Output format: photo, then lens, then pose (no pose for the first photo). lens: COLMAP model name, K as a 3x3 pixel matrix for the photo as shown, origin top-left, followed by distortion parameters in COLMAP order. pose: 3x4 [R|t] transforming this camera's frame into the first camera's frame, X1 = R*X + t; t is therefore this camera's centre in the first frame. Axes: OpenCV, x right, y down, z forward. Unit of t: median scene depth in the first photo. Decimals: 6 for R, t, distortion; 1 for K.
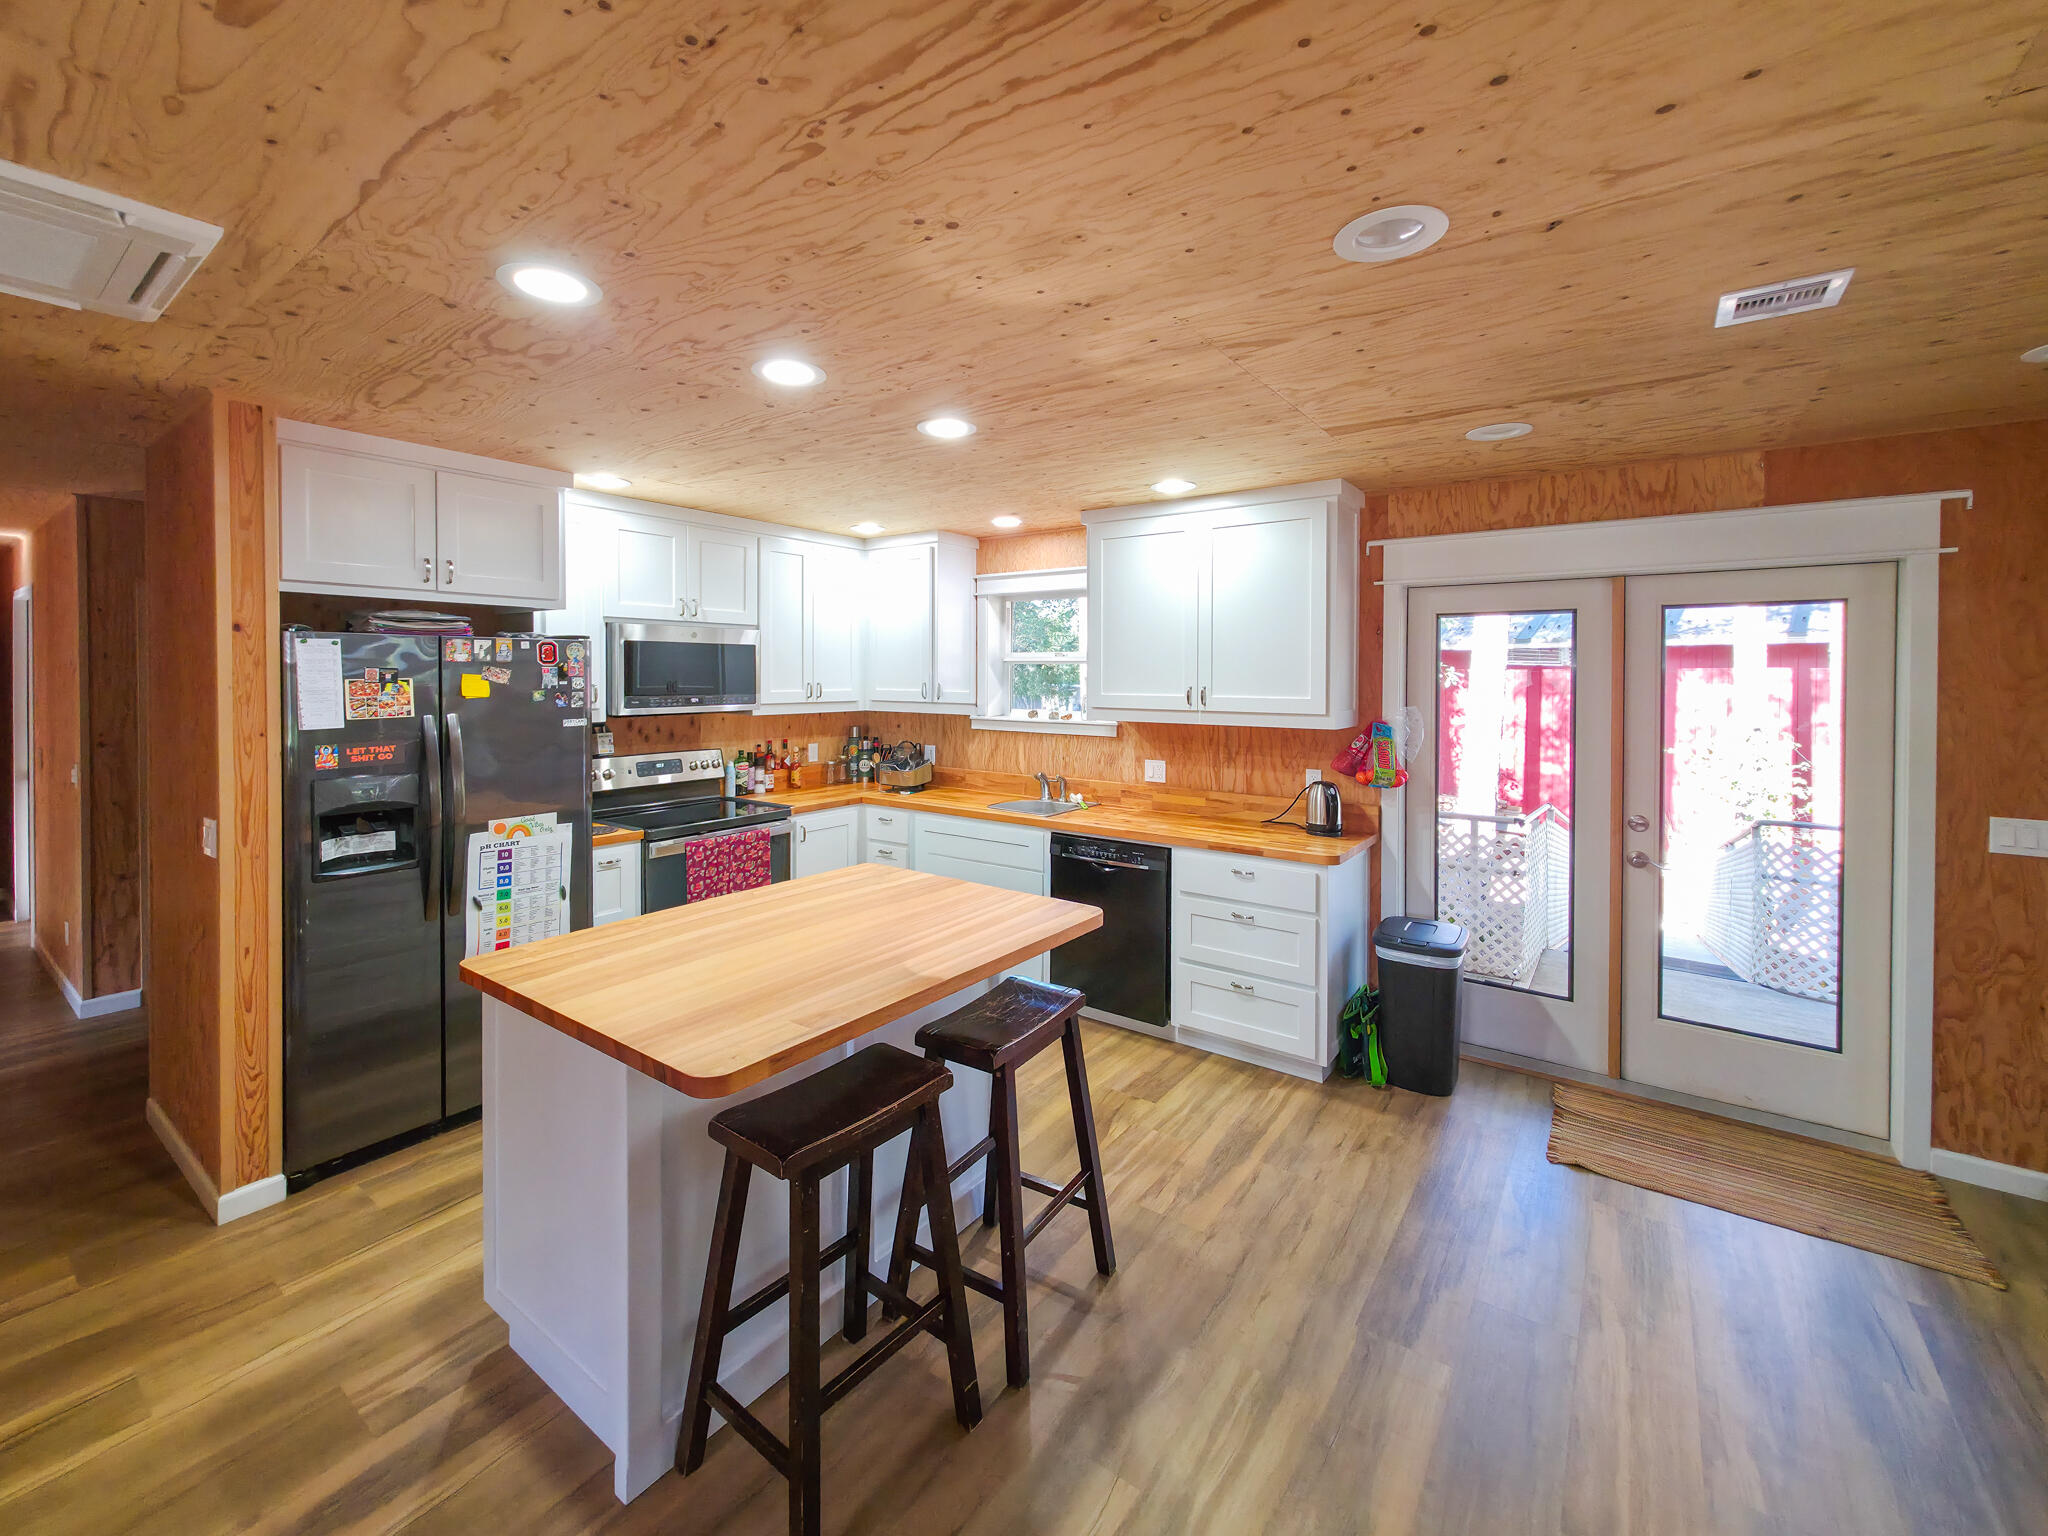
lens RADIAL K [[839.3, 0, 1072.1], [0, 839.3, 680.7], [0, 0, 1]] dist [0.003030, -0.000737]
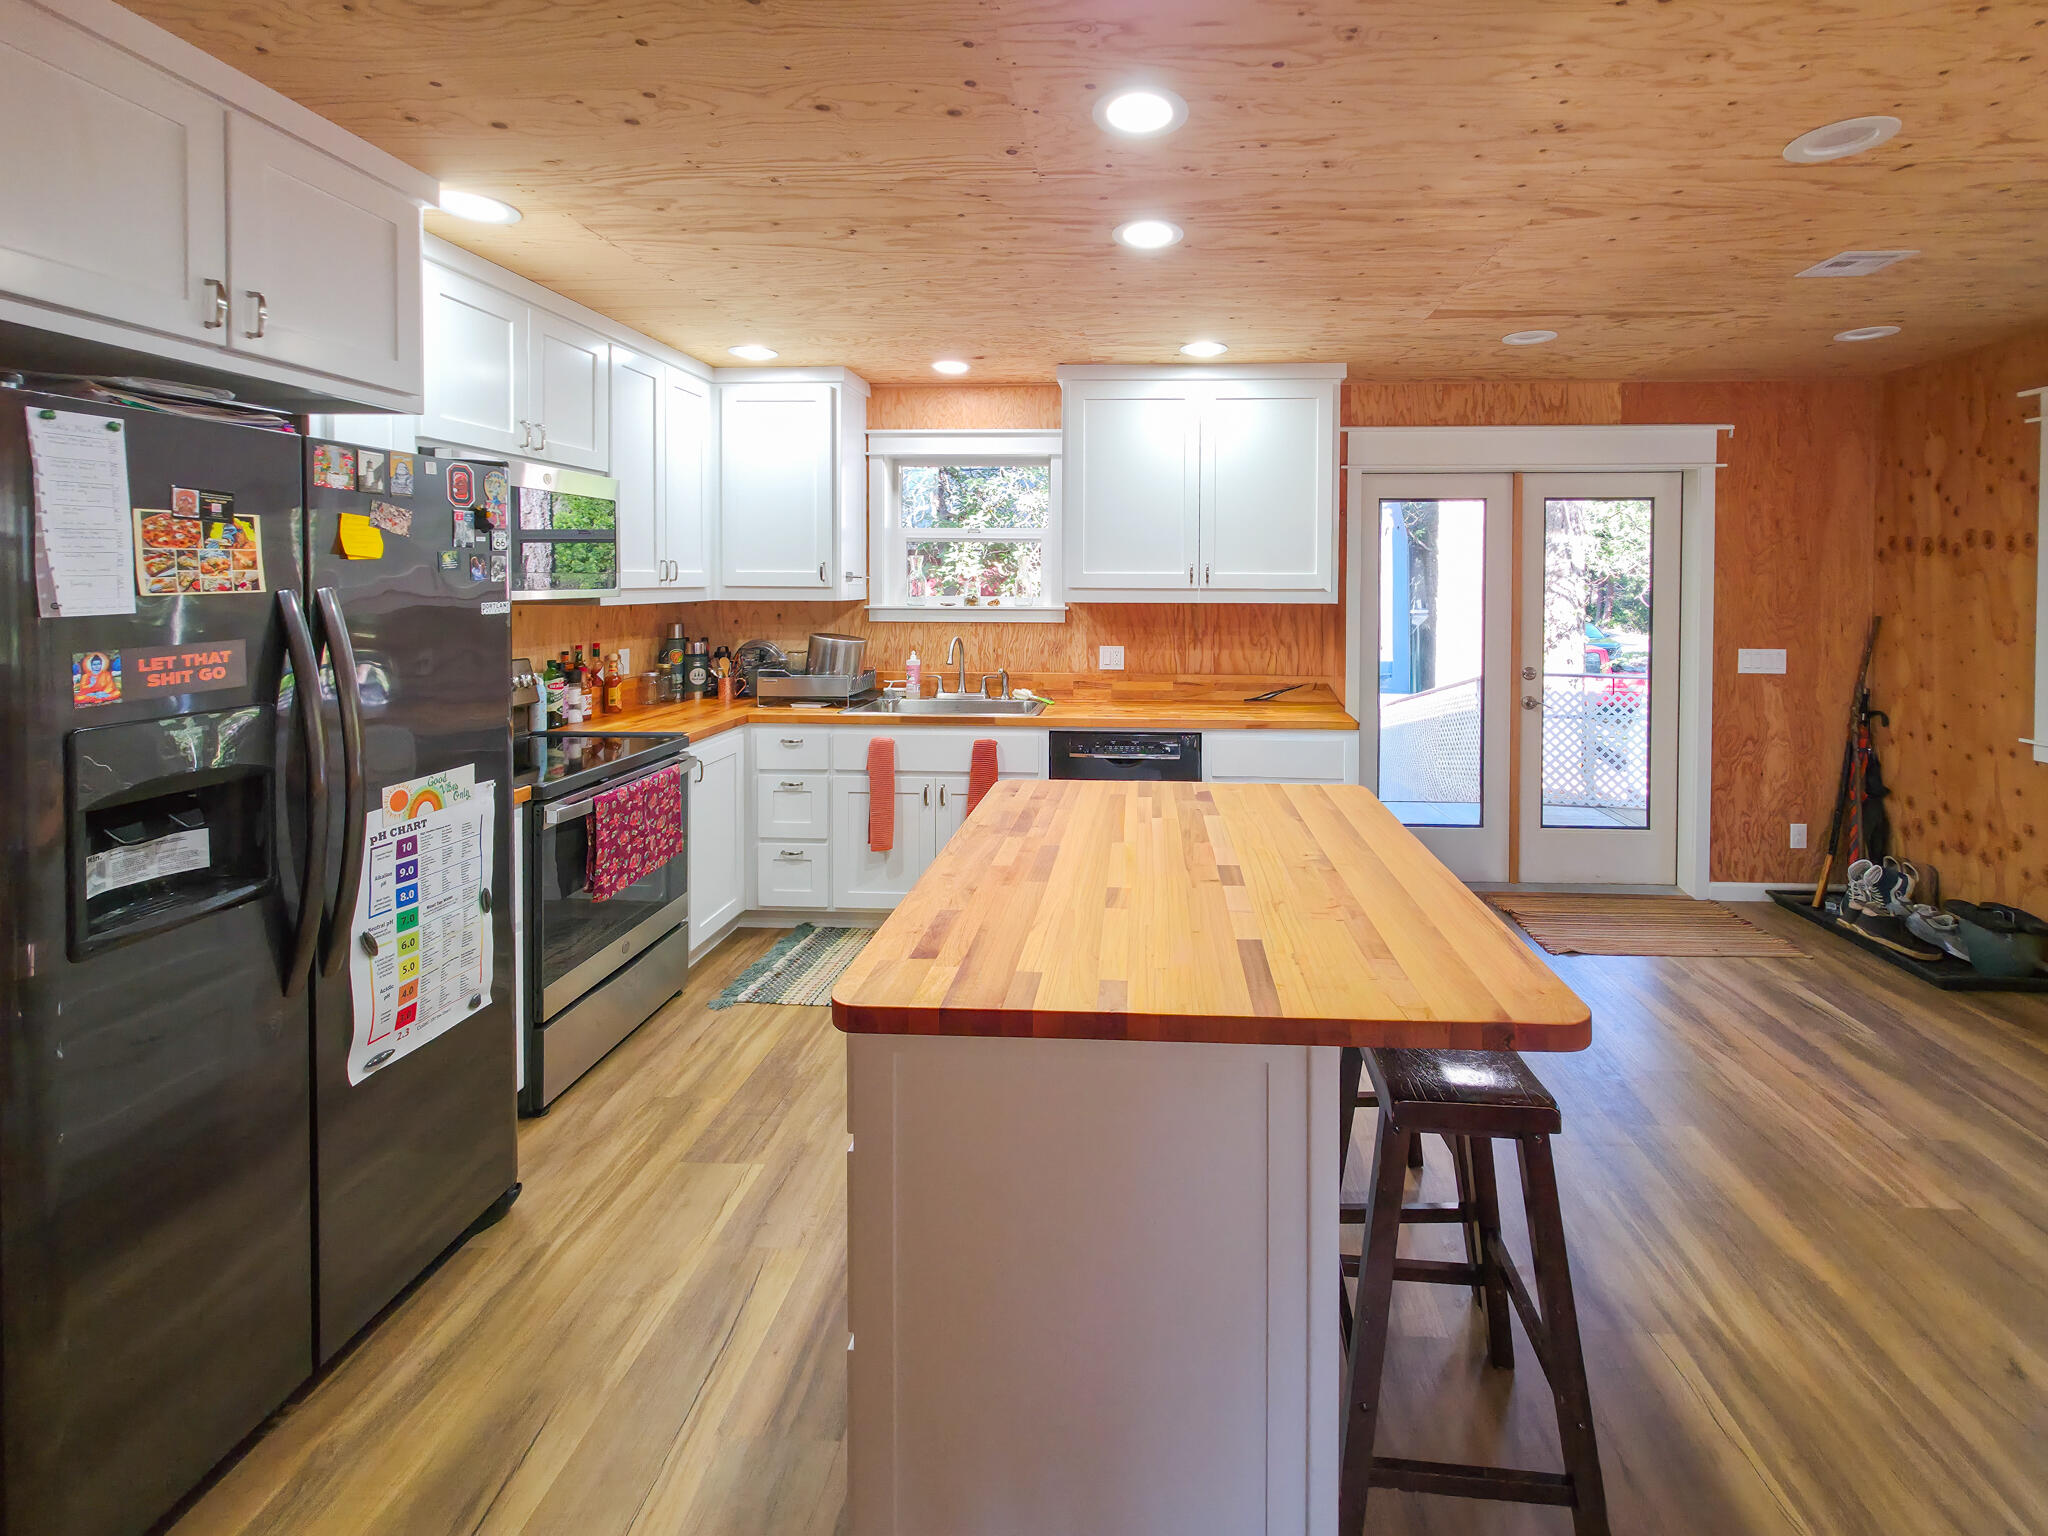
lens RADIAL K [[867.8, 0, 1105.5], [0, 867.8, 588.5], [0, 0, 1]] dist [0.000922, -0.000300]
pose [[0.846484, -0.007840, 0.532357, -0.522718], [0.005724, 0.999968, 0.005625, 0.033289], [-0.532384, -0.001714, 0.846501, 0.246289]]
